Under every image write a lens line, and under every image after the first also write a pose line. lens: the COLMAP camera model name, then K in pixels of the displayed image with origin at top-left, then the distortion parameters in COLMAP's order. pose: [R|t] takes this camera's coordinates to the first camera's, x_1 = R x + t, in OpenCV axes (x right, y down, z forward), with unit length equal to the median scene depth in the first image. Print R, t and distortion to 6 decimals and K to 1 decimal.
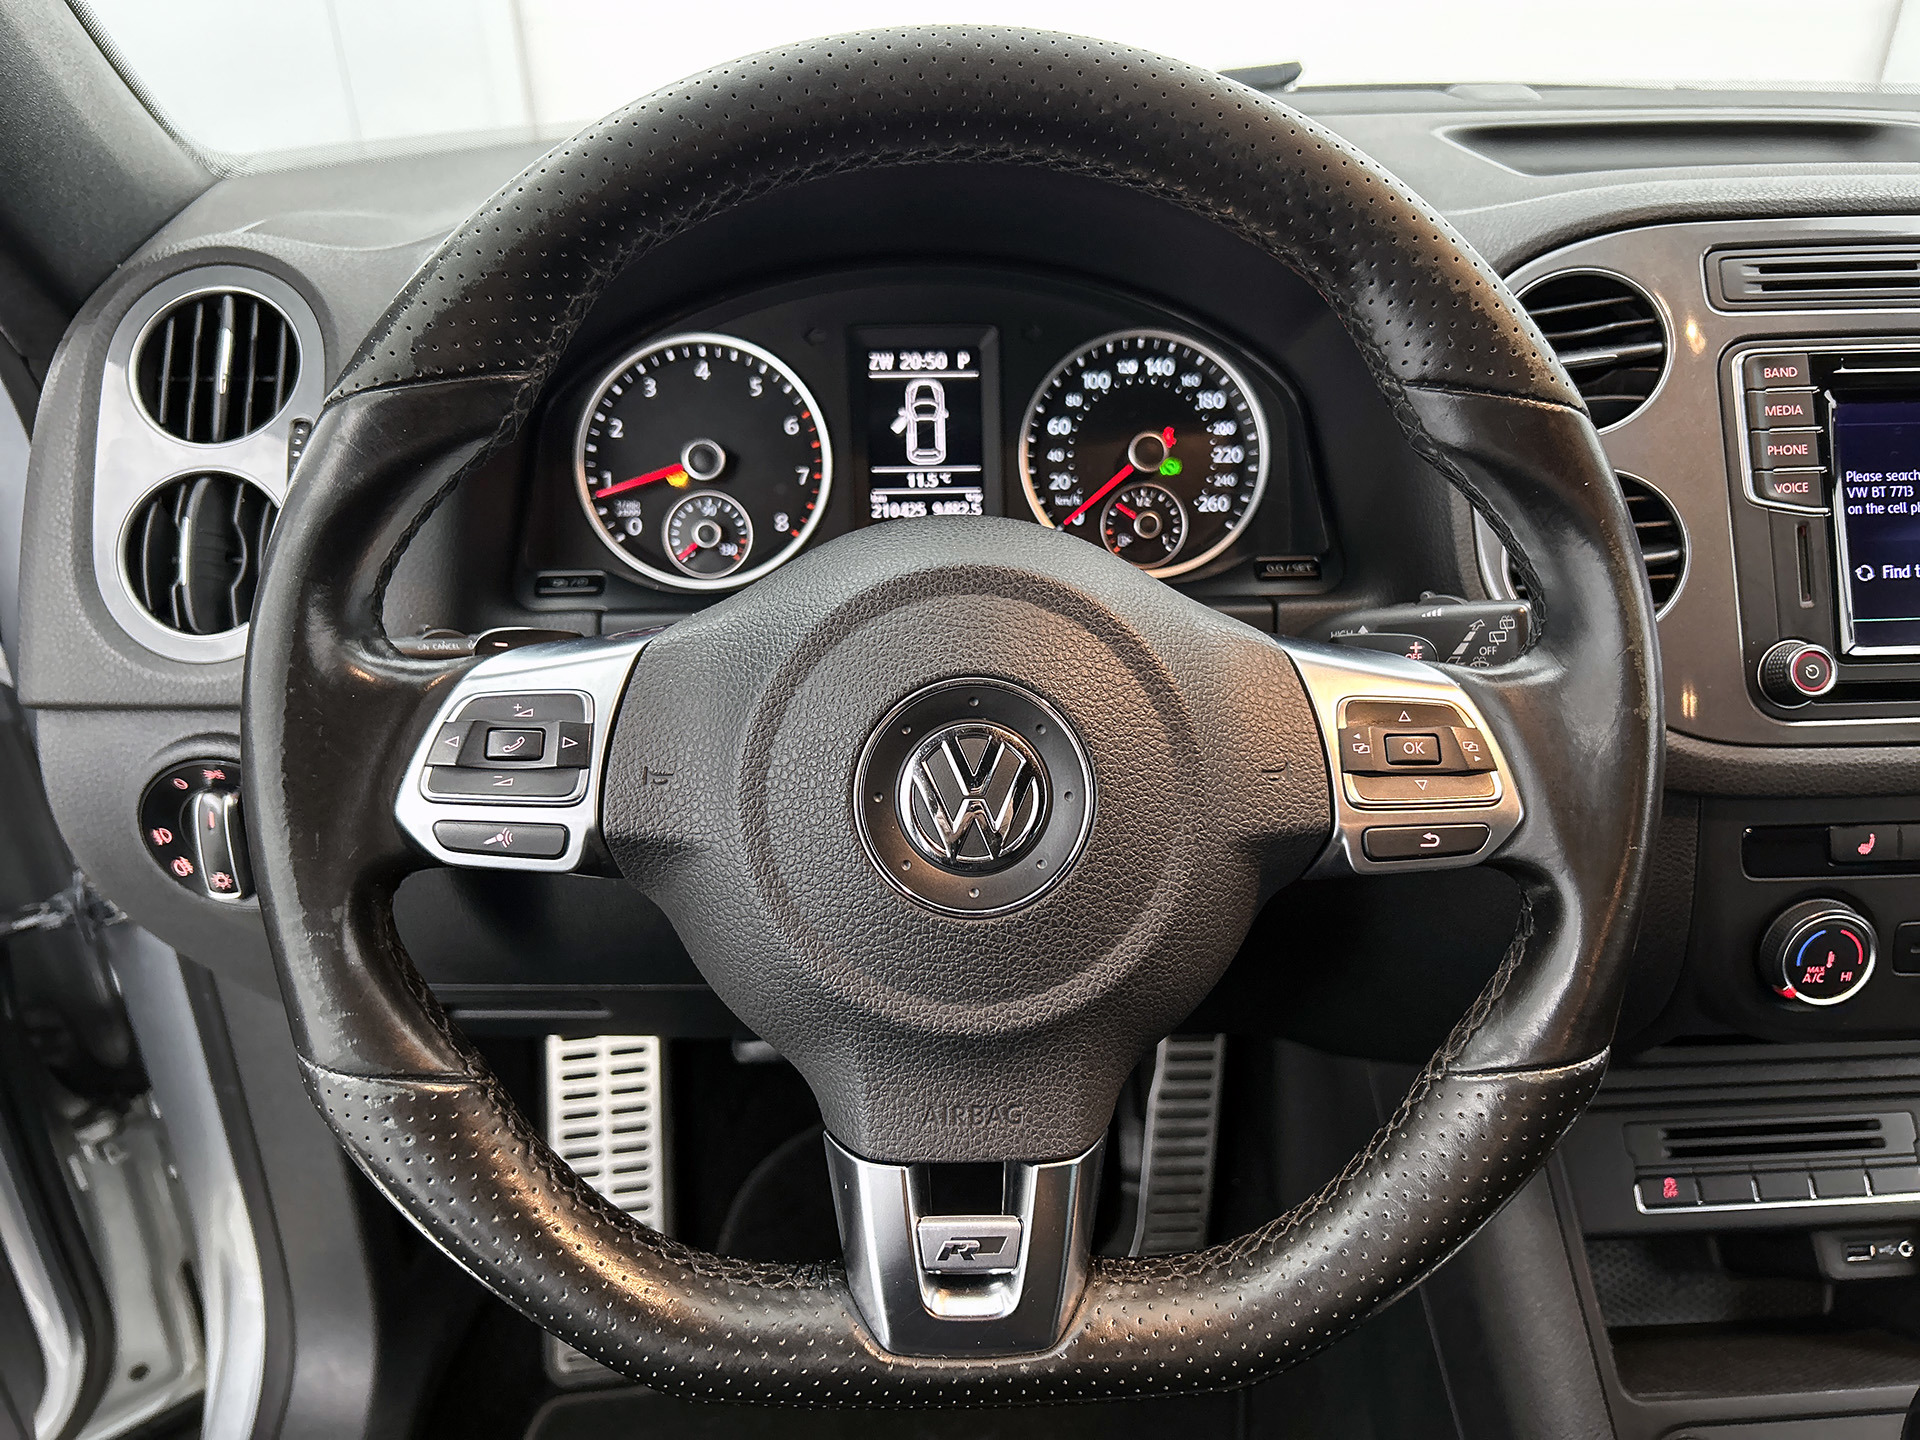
lens RADIAL K [[1458.3, 0, 969.0], [0, 1458.3, 726.3], [0, 0, 1]] dist [0.050082, -0.073870]
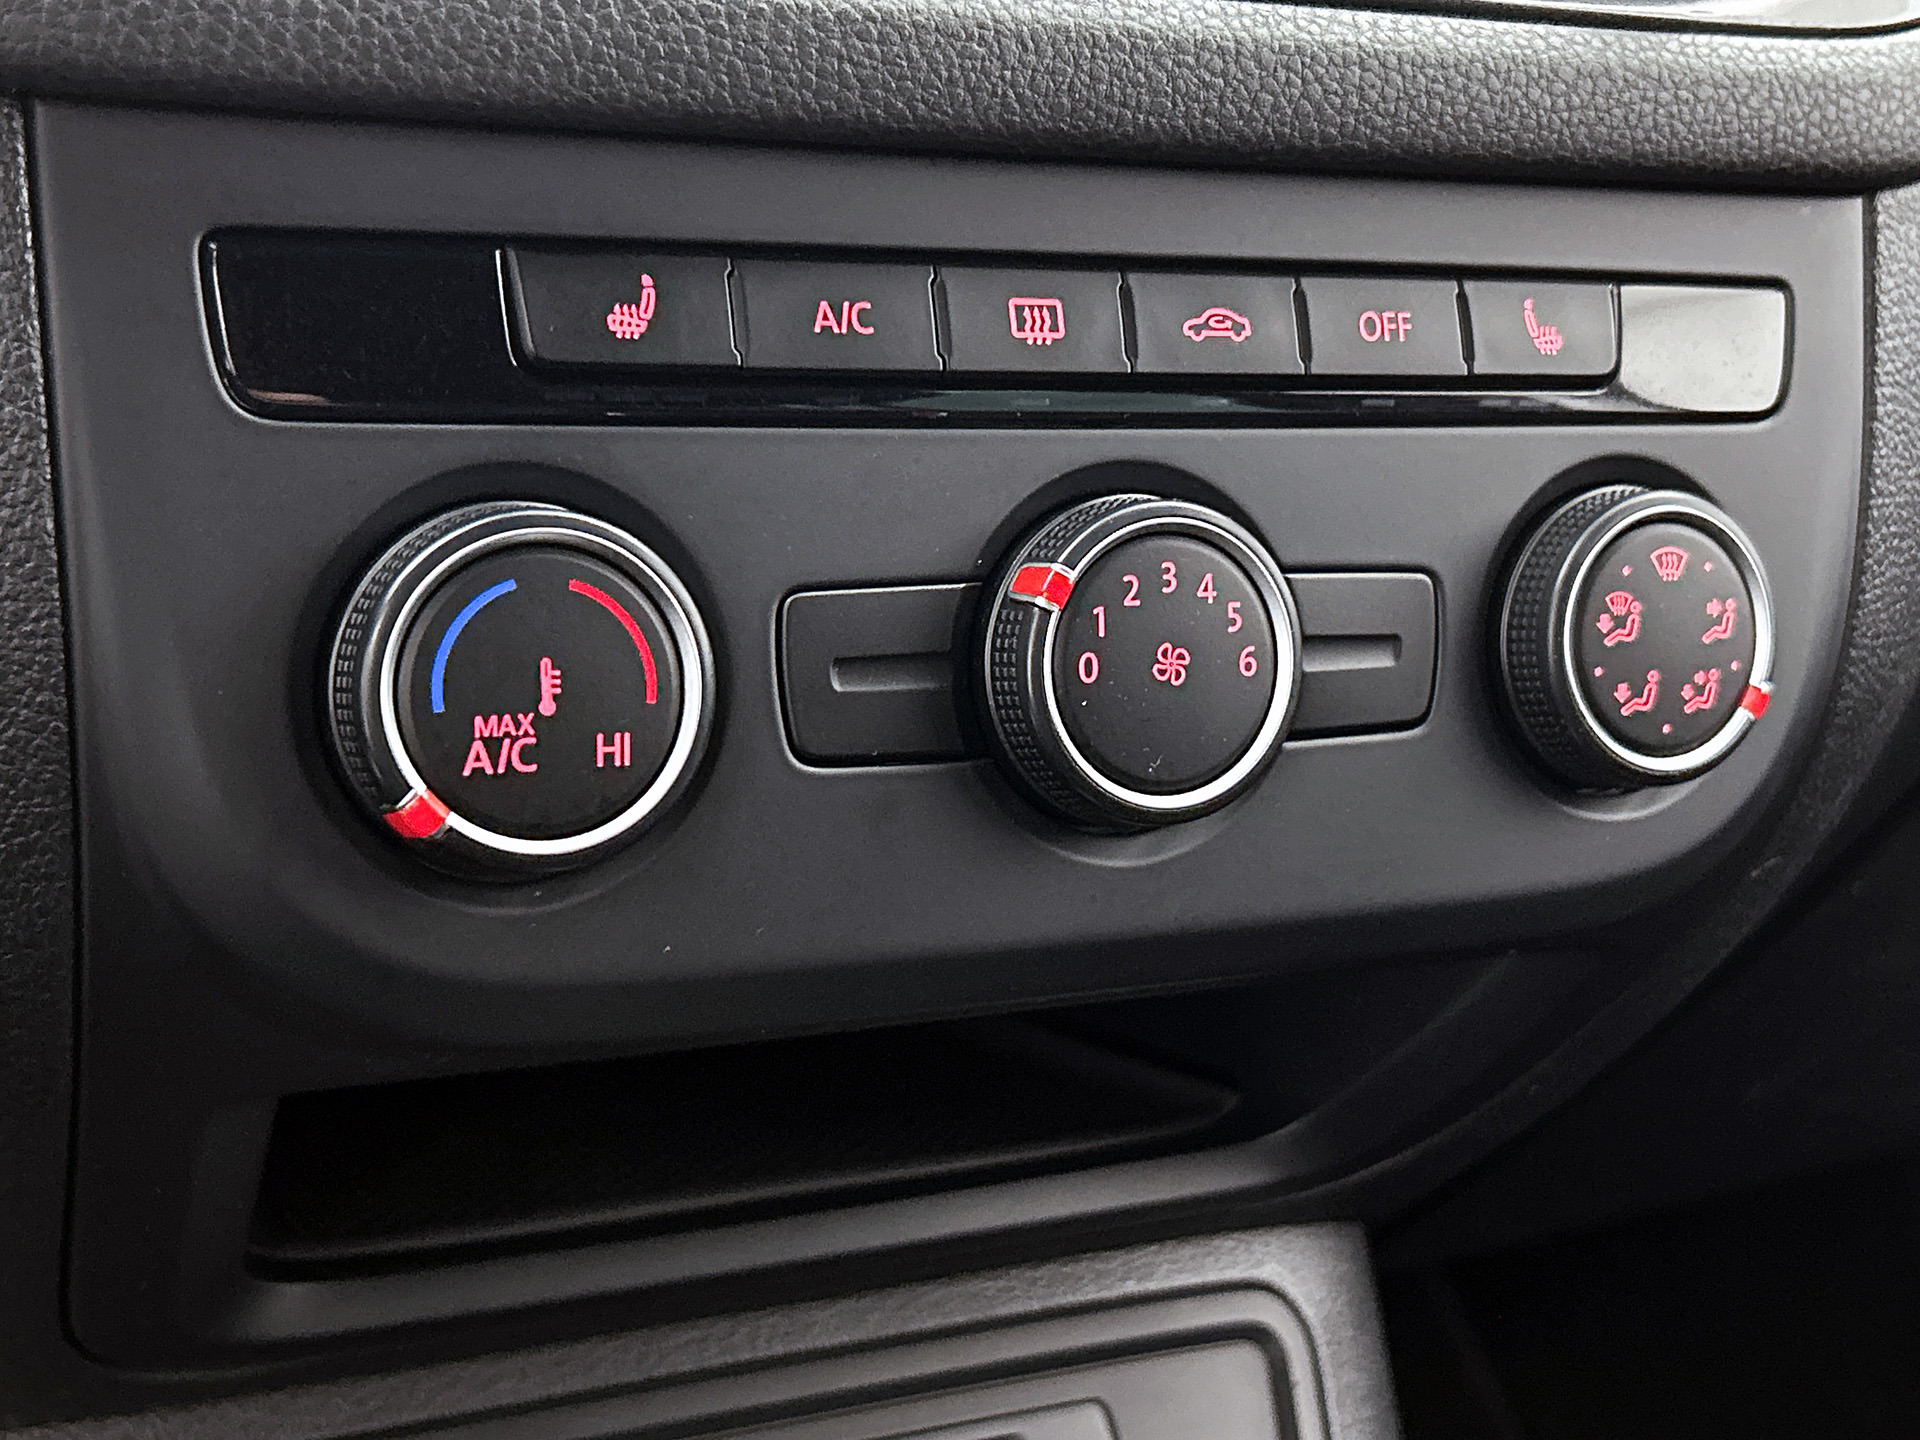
lens RADIAL K [[2678.6, 0, 977.7], [0, 2678.6, 678.2], [0, 0, 1]] dist [0.079962, 0.000000]
pose [[0.911283, -0.021266, 0.411230, 0.457779], [0.106174, 0.977033, -0.184755, 0.270234], [-0.397856, 0.212026, 0.892612, 0.508287]]
